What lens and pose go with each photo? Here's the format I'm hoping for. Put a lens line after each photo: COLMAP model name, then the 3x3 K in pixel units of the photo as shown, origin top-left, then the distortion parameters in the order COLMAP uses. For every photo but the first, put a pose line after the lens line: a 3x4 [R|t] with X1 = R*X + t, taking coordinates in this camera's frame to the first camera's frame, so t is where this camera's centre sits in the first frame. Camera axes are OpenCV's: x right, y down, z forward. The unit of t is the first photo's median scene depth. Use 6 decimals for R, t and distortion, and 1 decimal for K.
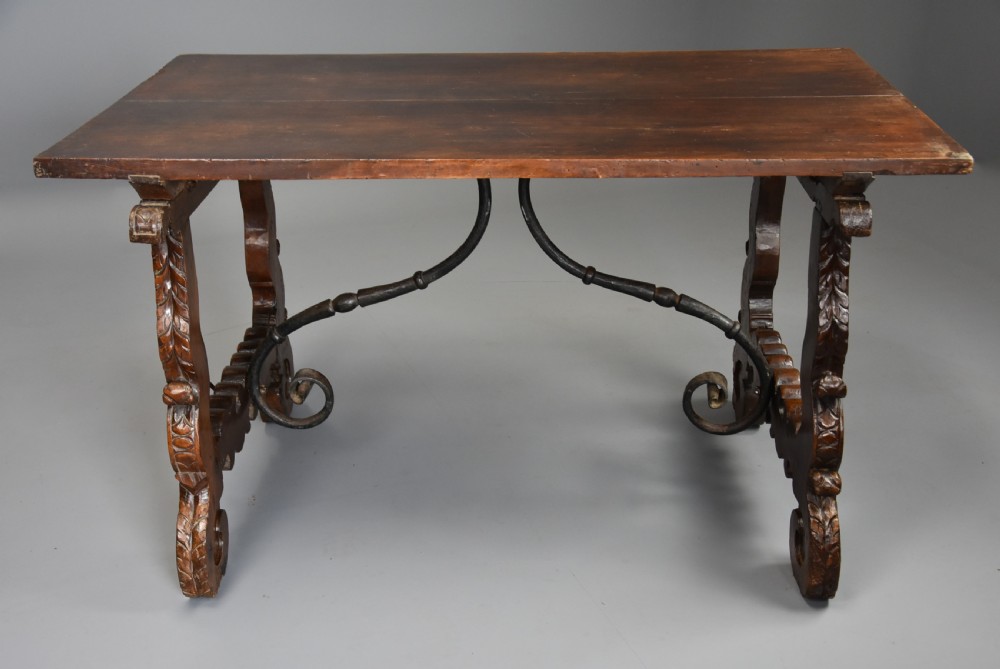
lens RADIAL K [[1214.3, 0, 512.7], [0, 1214.3, 349.5], [0, 0, 1]] dist [0.008406, 0.006428]
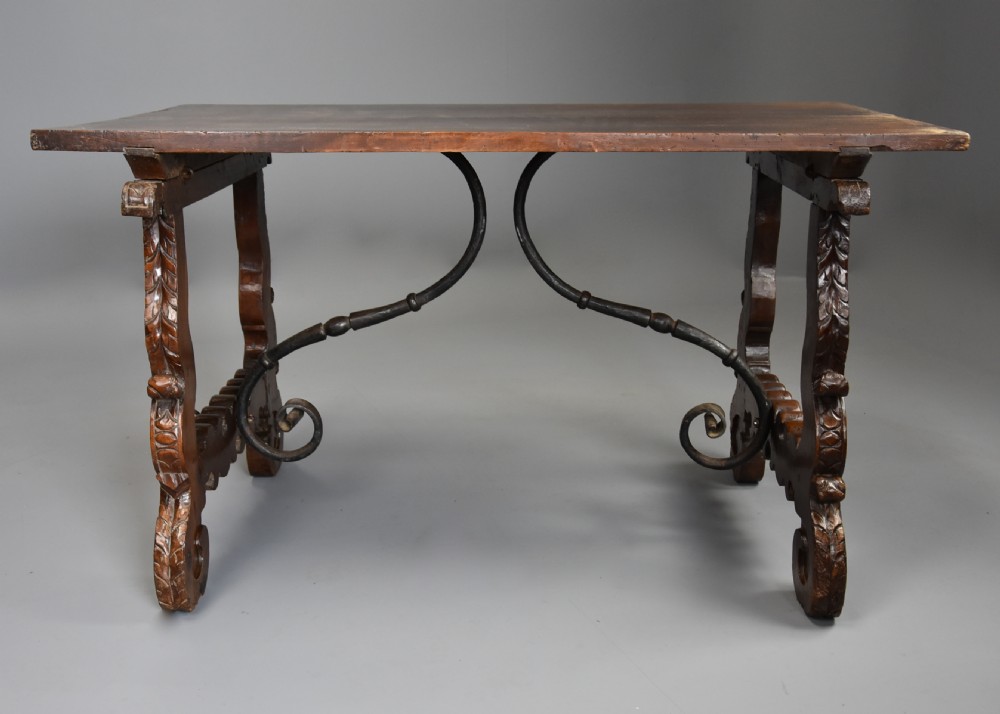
lens RADIAL K [[1205.6, 0, 500.0], [0, 1205.6, 357.0], [0, 0, 1]] dist [-0.014403, -0.032410]
pose [[0.999927, 0.010408, -0.006199, 0.001124], [-0.011130, 0.991339, -0.130854, 0.131682], [0.004784, 0.130913, 0.991382, 0.037694]]
